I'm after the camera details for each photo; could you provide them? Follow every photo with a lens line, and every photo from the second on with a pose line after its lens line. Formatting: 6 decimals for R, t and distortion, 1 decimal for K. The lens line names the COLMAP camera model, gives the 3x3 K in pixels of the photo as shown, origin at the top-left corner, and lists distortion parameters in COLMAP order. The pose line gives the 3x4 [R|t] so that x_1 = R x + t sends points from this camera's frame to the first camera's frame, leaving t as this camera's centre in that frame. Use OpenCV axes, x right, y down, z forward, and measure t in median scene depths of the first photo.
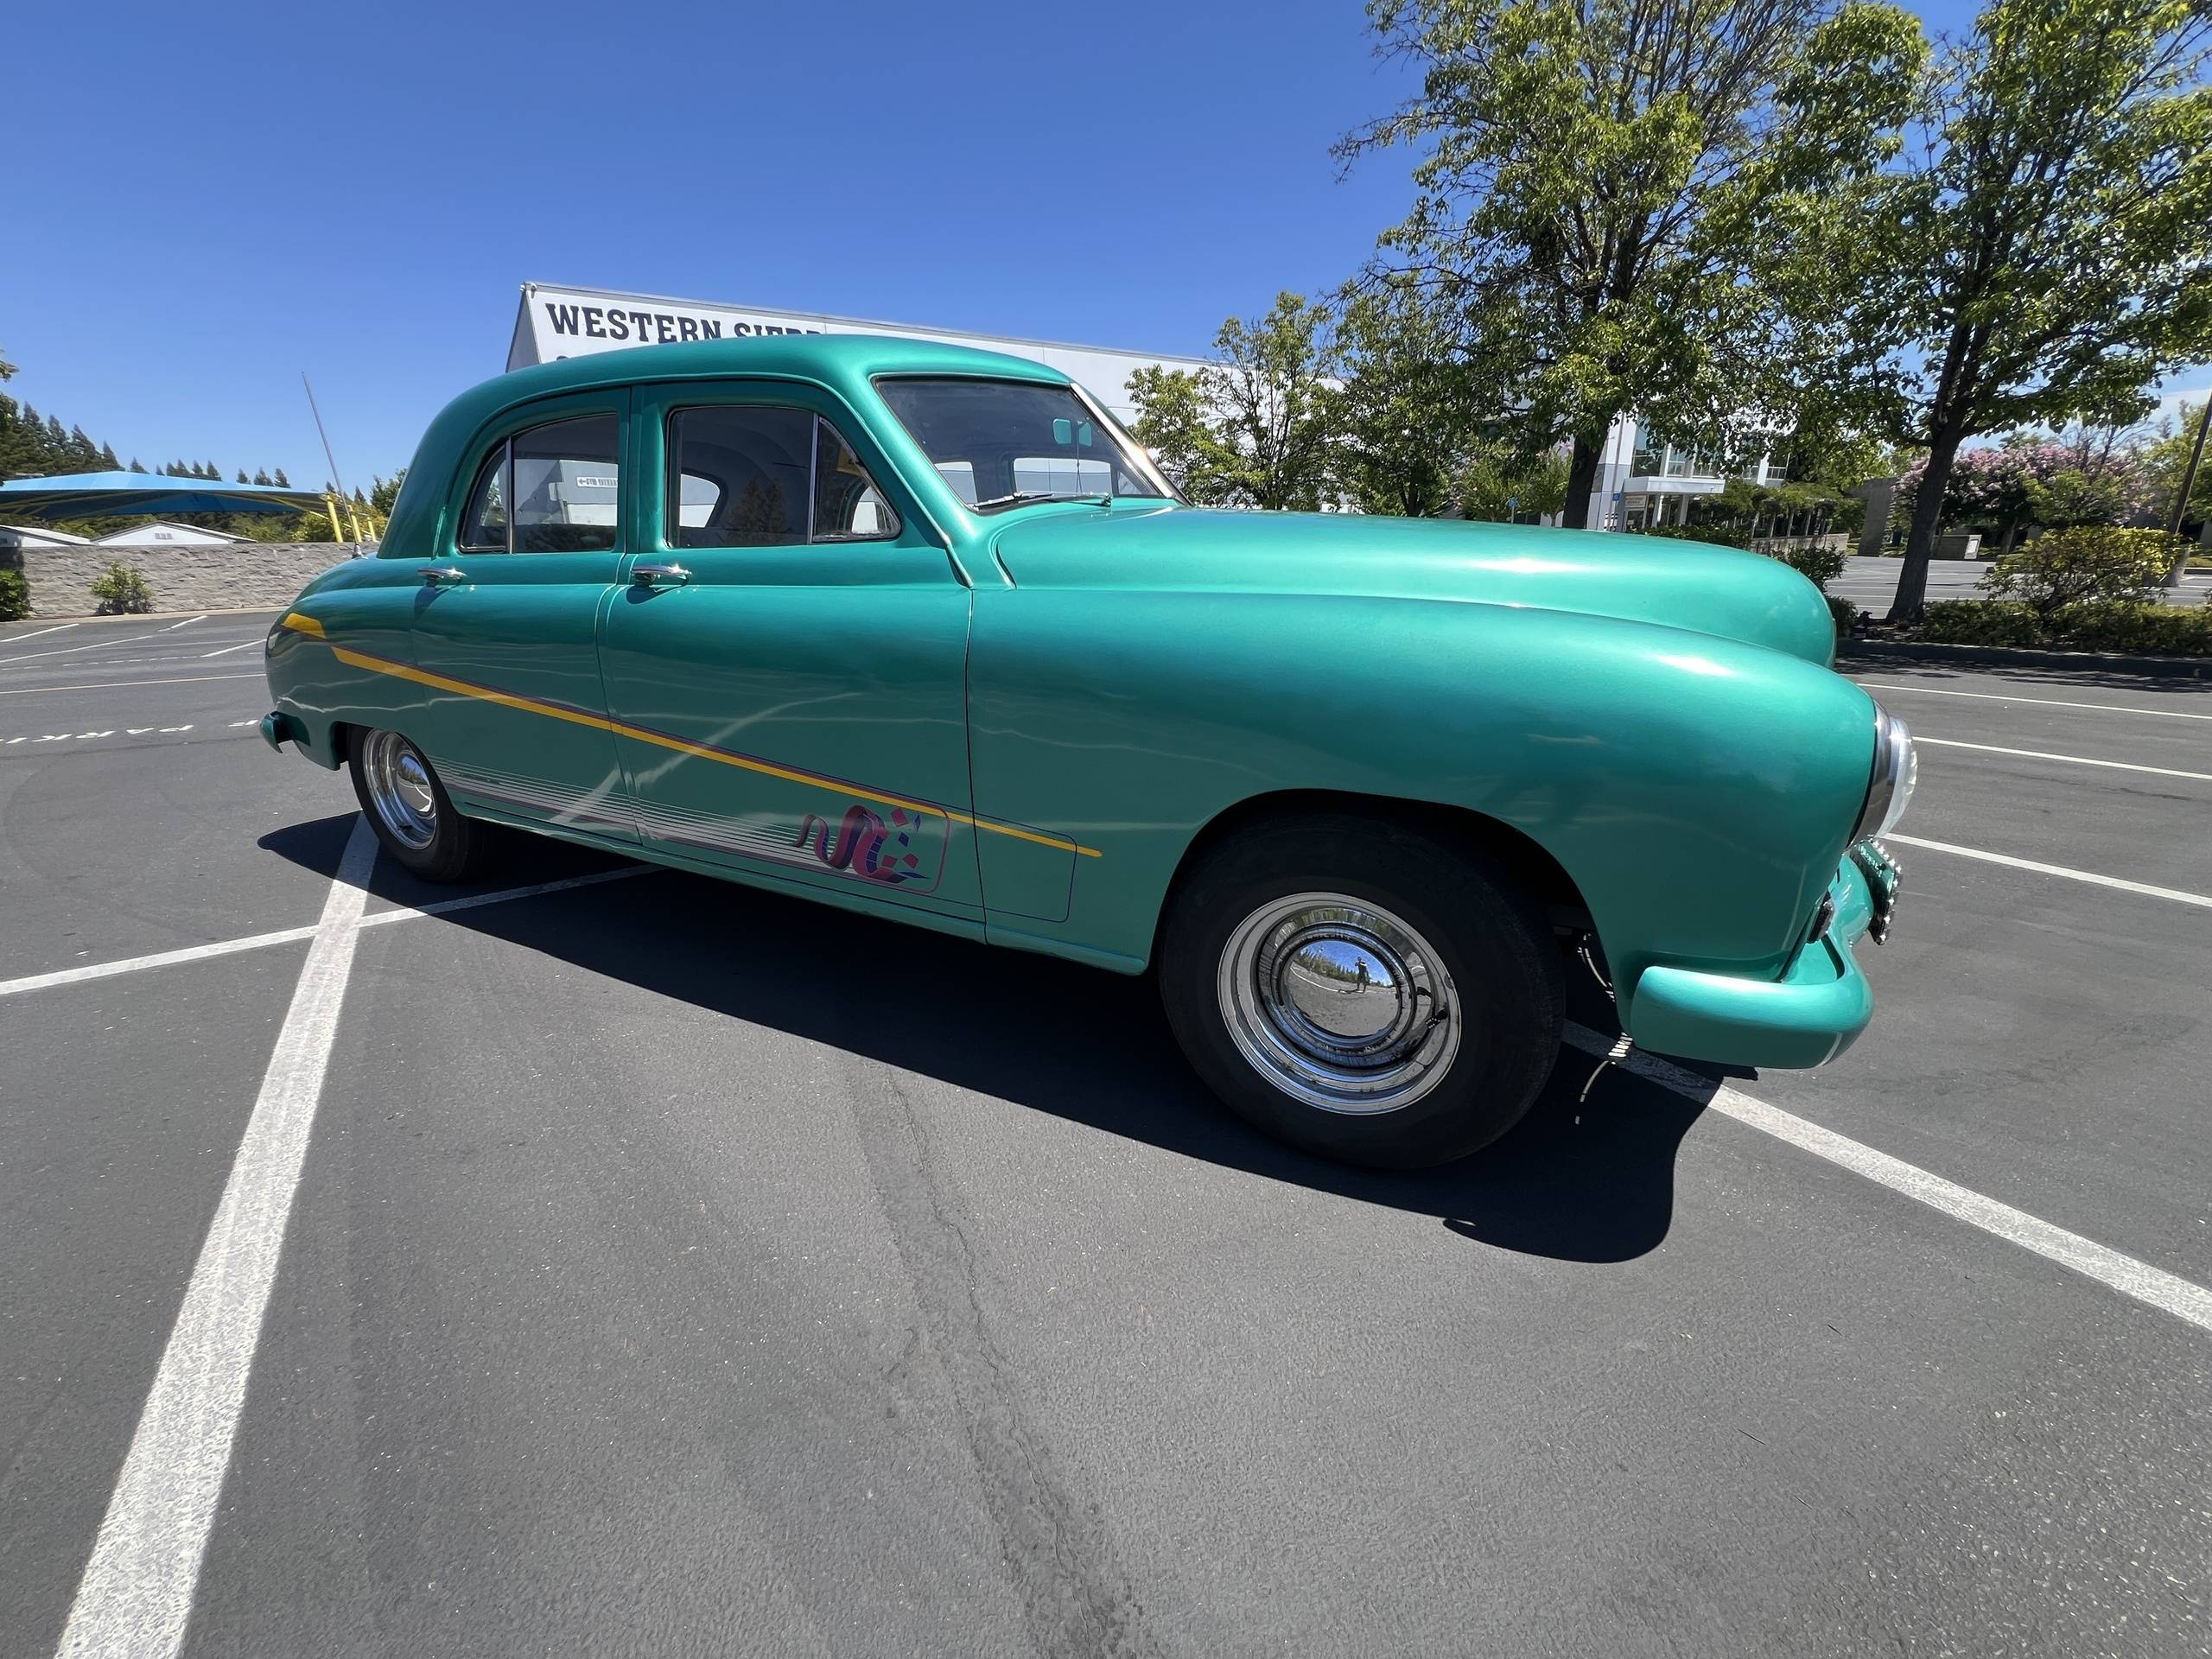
lens RADIAL K [[890.9, 0, 1091.1], [0, 890.9, 827.2], [0, 0, 1]] dist [-0.001300, 0.000722]
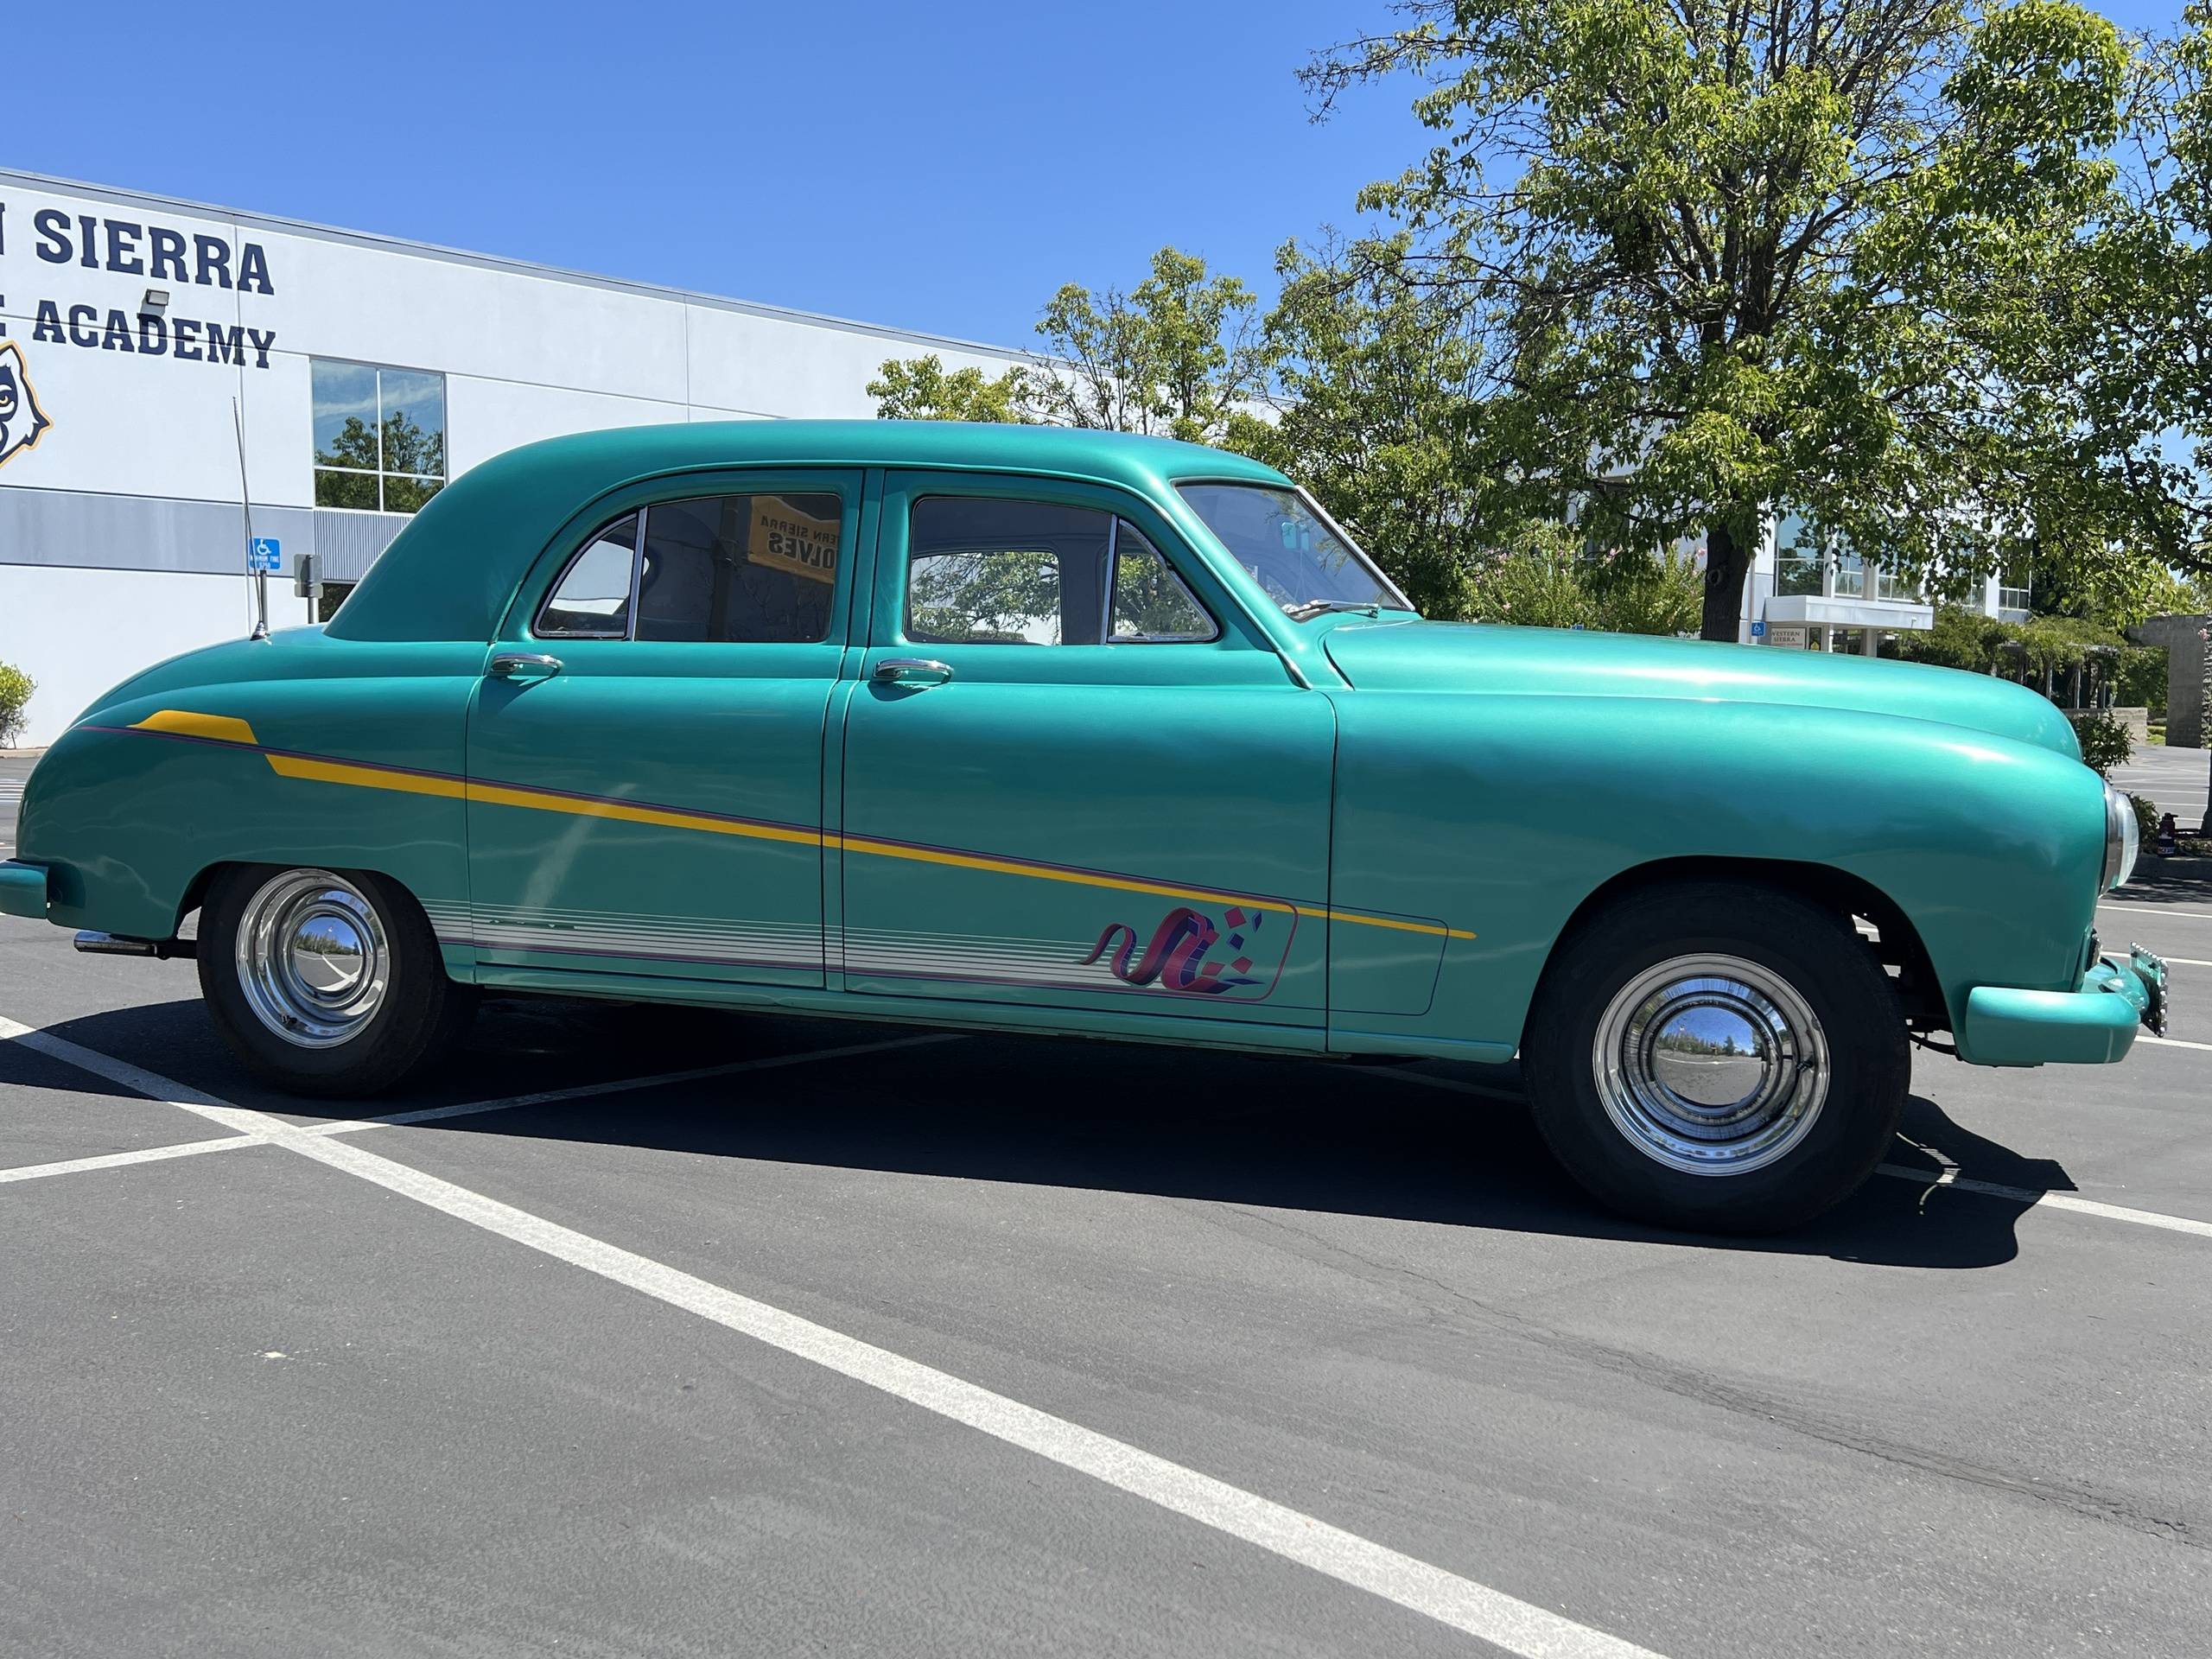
lens RADIAL K [[1975.2, 0, 1112.2], [0, 1975.2, 853.9], [0, 0, 1]] dist [0.080761, -0.093747]
pose [[0.979037, 0.015753, 0.203070, -0.151155], [0.030123, 0.974842, -0.220851, 0.075260], [-0.201440, 0.222339, 0.953933, -0.197155]]
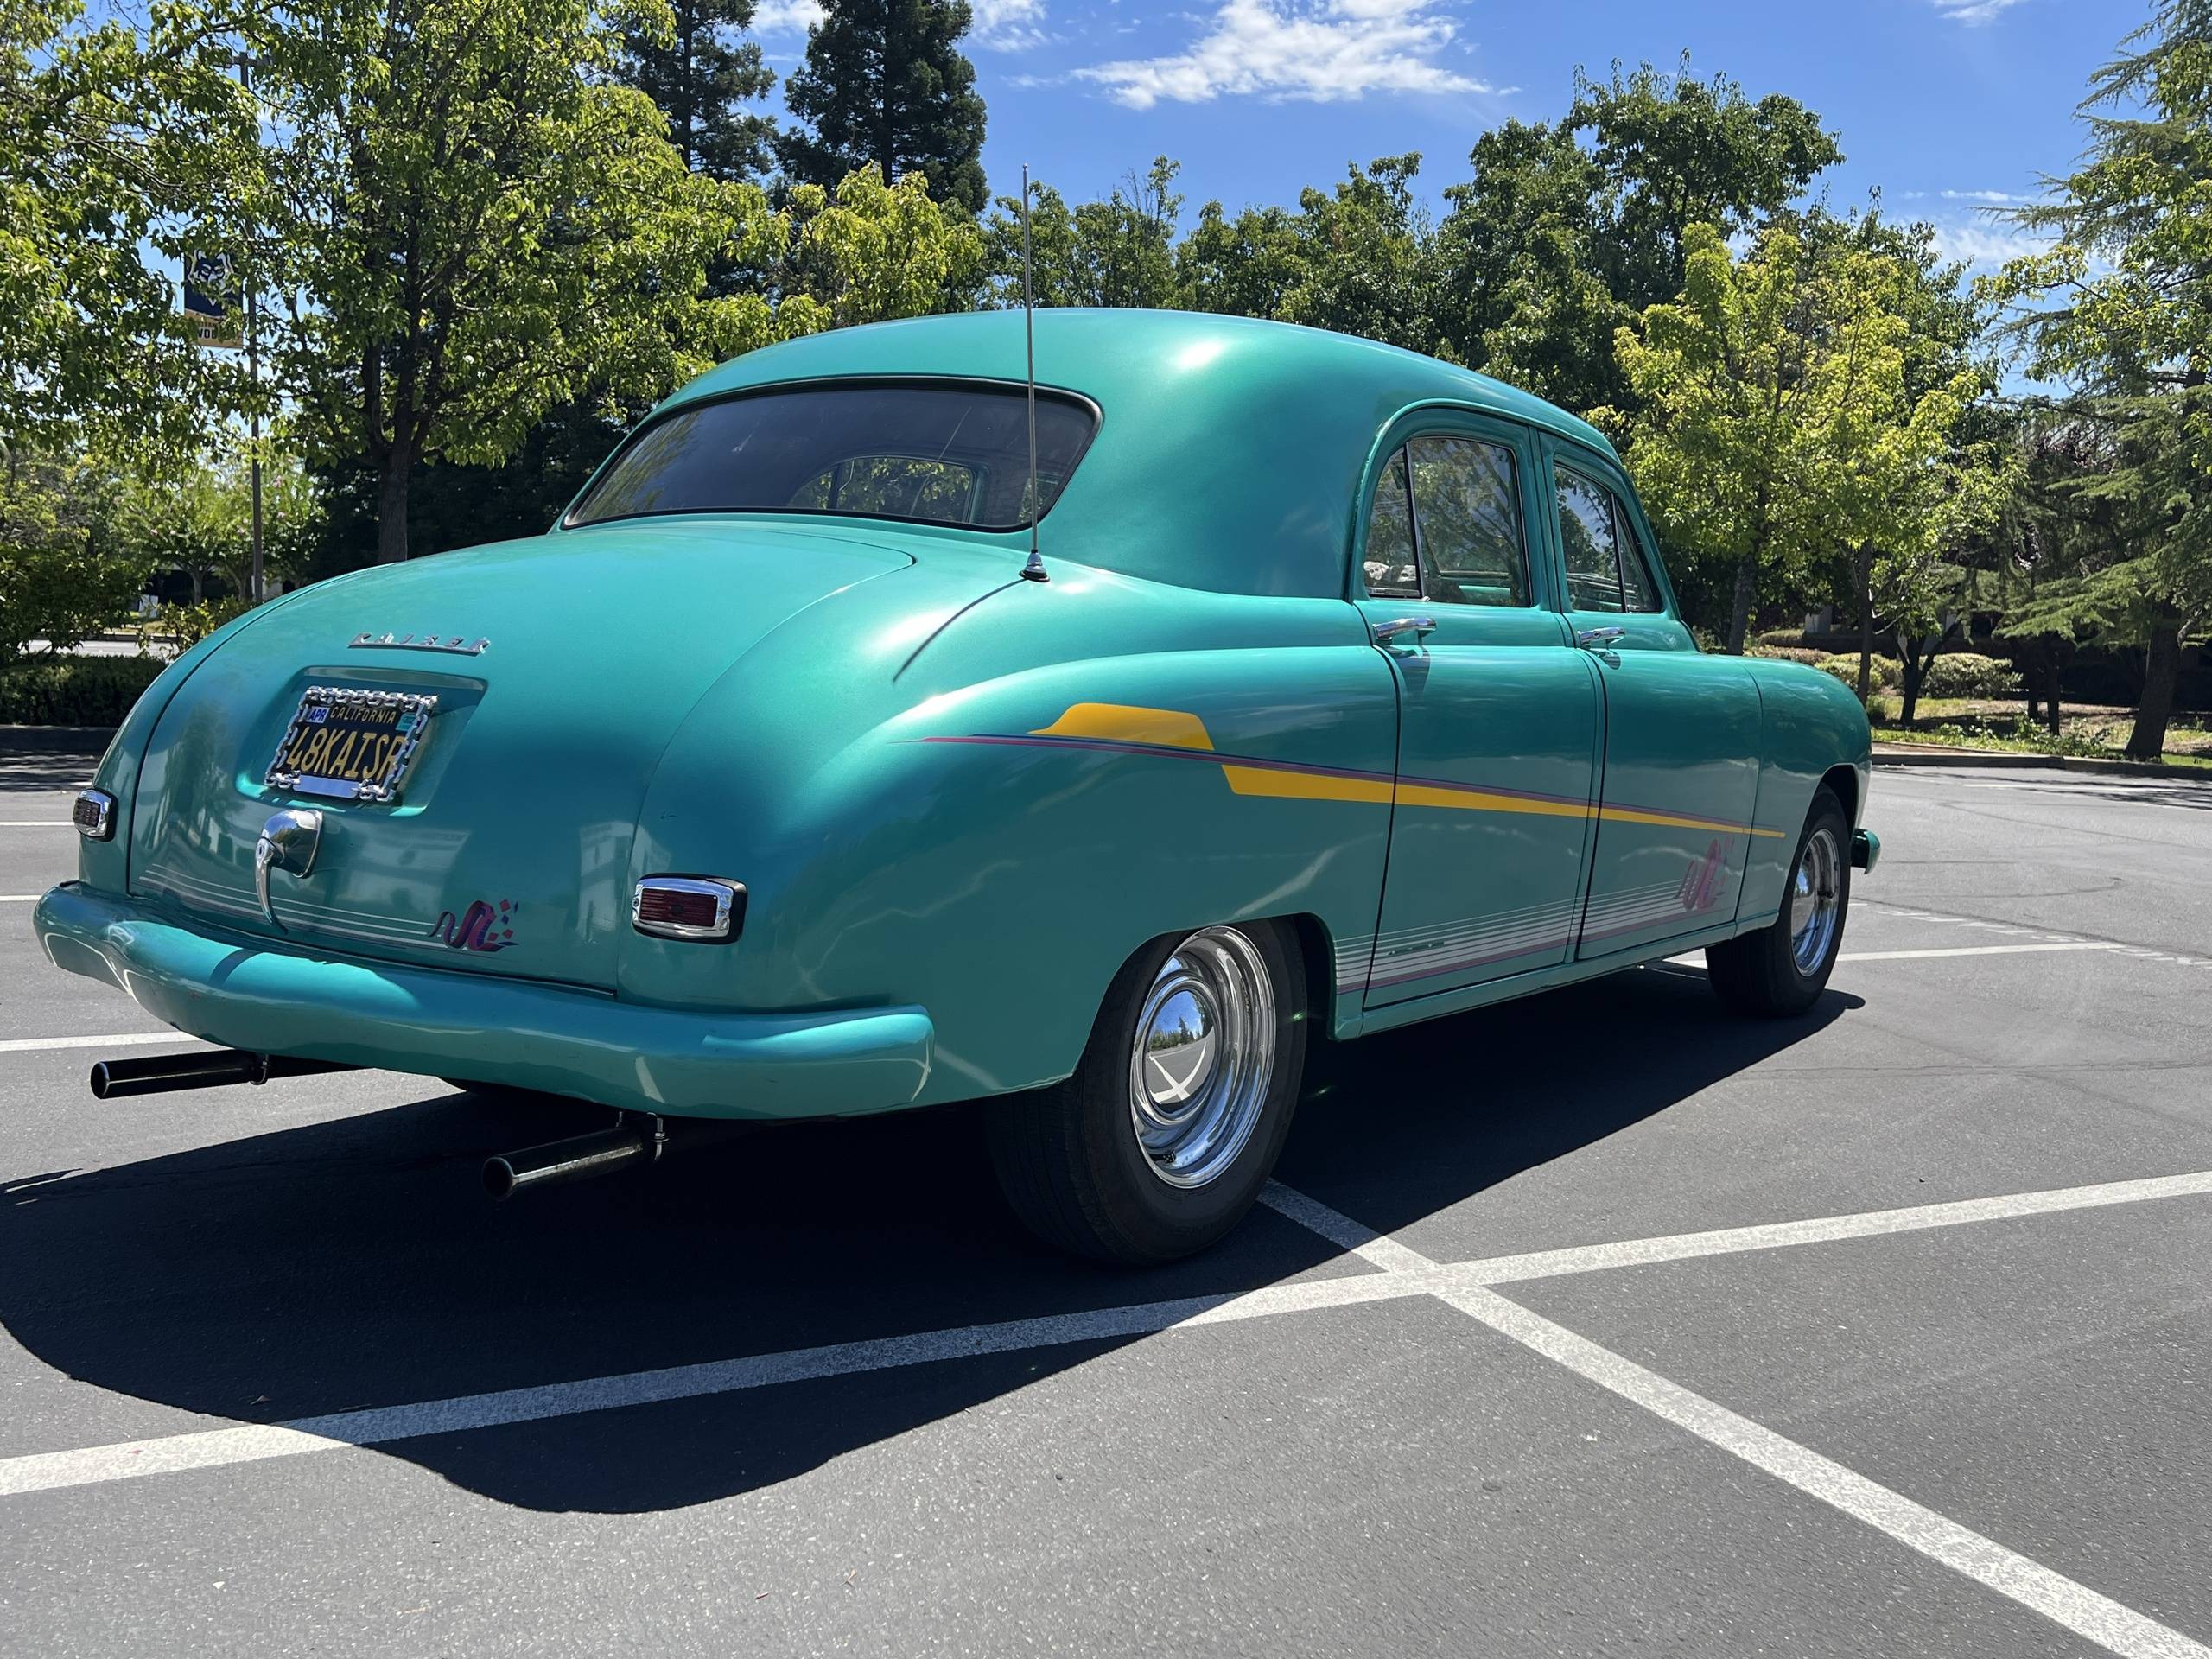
lens RADIAL K [[1936.1, 0, 1106.7], [0, 1936.1, 853.7], [0, 0, 1]] dist [0.020163, 0.002561]
pose [[0.141614, -0.099556, 0.984903, -0.560303], [0.255534, 0.964887, 0.060791, -0.070237], [-0.956372, 0.243067, 0.162082, 0.268436]]
